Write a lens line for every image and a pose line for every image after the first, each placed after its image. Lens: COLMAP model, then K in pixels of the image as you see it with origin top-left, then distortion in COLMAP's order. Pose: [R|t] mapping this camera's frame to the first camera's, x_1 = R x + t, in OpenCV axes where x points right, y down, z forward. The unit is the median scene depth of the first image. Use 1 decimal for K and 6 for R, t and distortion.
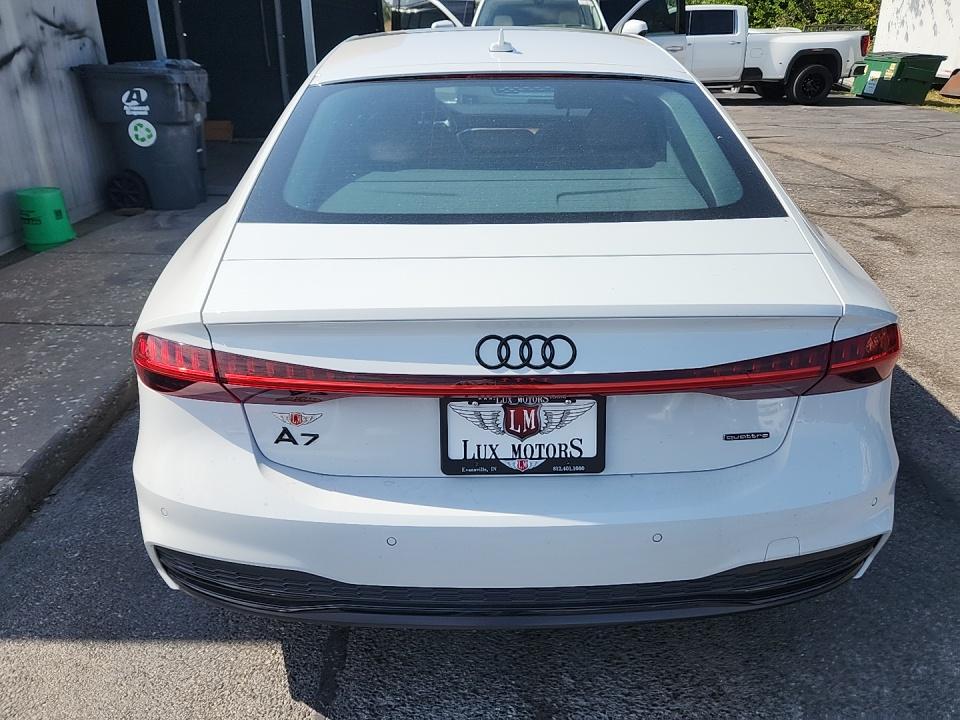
lens RADIAL K [[727.0, 0, 488.4], [0, 727.0, 362.6], [0, 0, 1]] dist [0.077807, -0.058565]
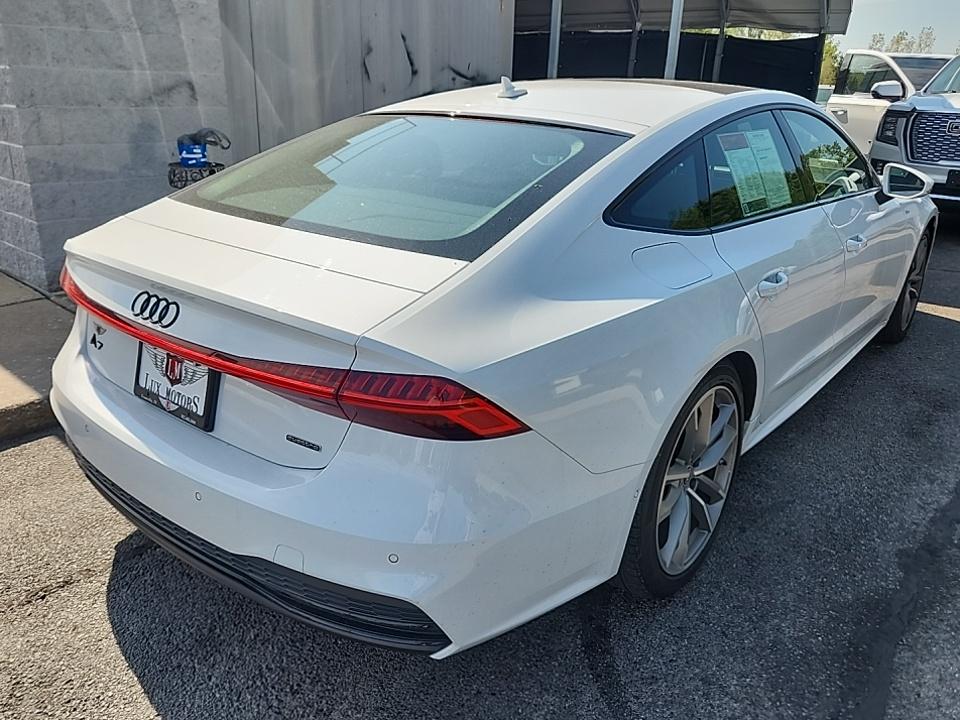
lens RADIAL K [[727.0, 0, 488.4], [0, 727.0, 362.6], [0, 0, 1]] dist [0.077807, -0.058565]
pose [[0.774916, 0.251756, -0.579762, 1.157996], [-0.291870, 0.956129, 0.025073, -0.115832], [0.560639, 0.149786, 0.814400, 0.283654]]
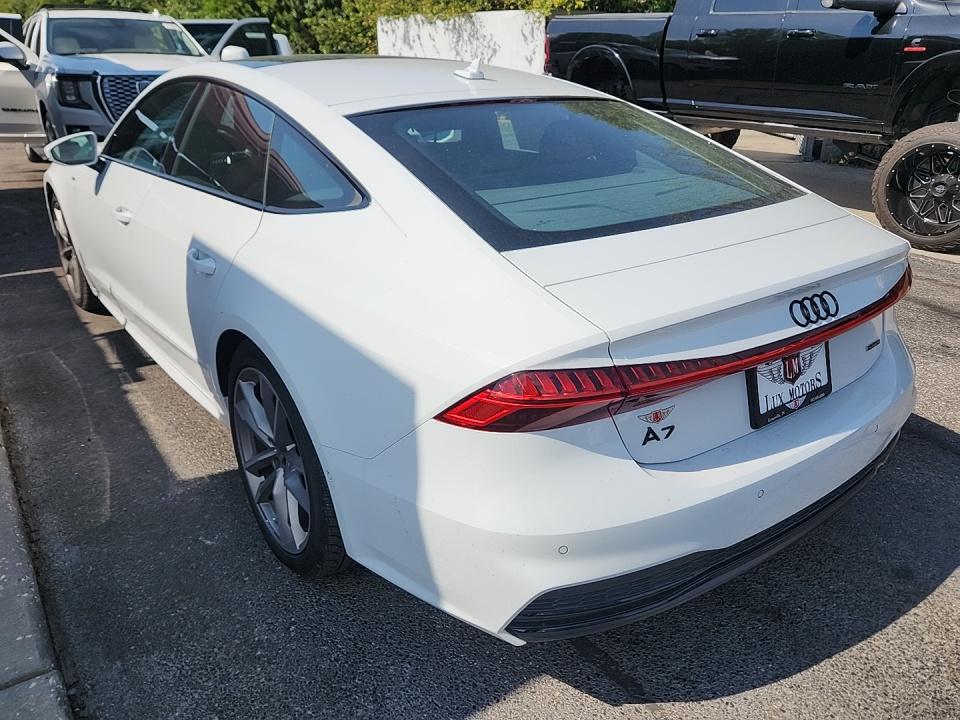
lens RADIAL K [[739.9, 0, 480.0], [0, 739.9, 360.0], [0, 0, 1]] dist [0.062513, -0.048128]
pose [[0.802861, -0.219606, 0.554245, -1.065886], [0.241041, 0.969879, 0.035127, -0.104915], [-0.545265, 0.105394, 0.831612, 0.230845]]
